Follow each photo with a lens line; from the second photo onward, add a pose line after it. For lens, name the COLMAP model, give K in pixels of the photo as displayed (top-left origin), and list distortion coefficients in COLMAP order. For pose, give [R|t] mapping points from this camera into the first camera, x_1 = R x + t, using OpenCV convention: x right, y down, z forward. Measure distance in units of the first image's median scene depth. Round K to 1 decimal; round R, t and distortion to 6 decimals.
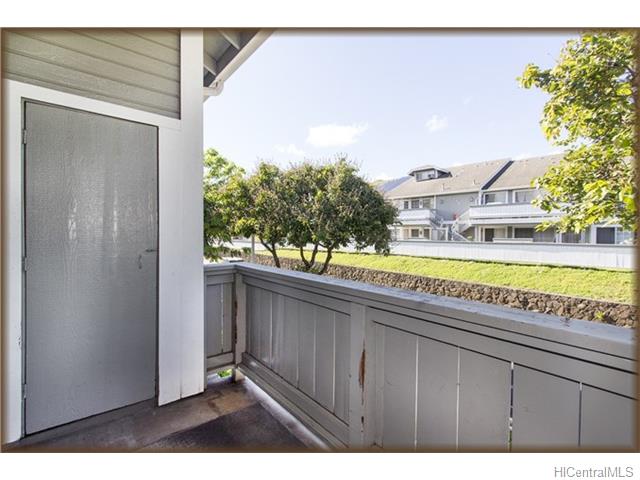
lens RADIAL K [[292.3, 0, 320.0], [0, 292.3, 240.0], [0, 0, 1]] dist [-0.004736, -0.001019]
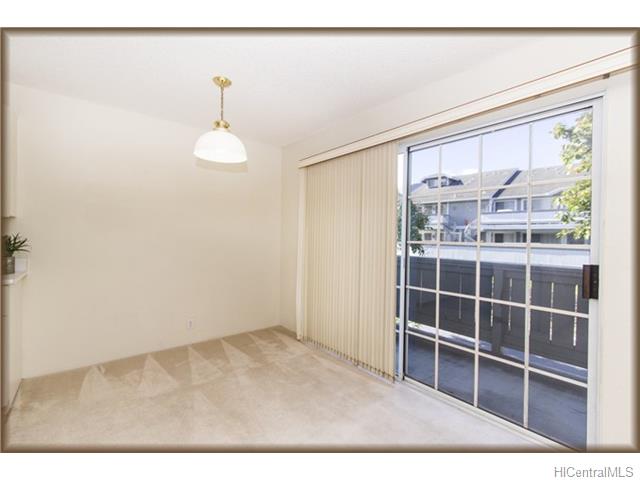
lens RADIAL K [[289.9, 0, 322.1], [0, 289.9, 240.7], [0, 0, 1]] dist [0.000050, 0.000053]
pose [[0.999889, 0.014738, 0.002278, -0.080239], [-0.014728, 0.999883, -0.004241, 0.001496], [-0.002340, 0.004207, 0.999988, -0.078061]]
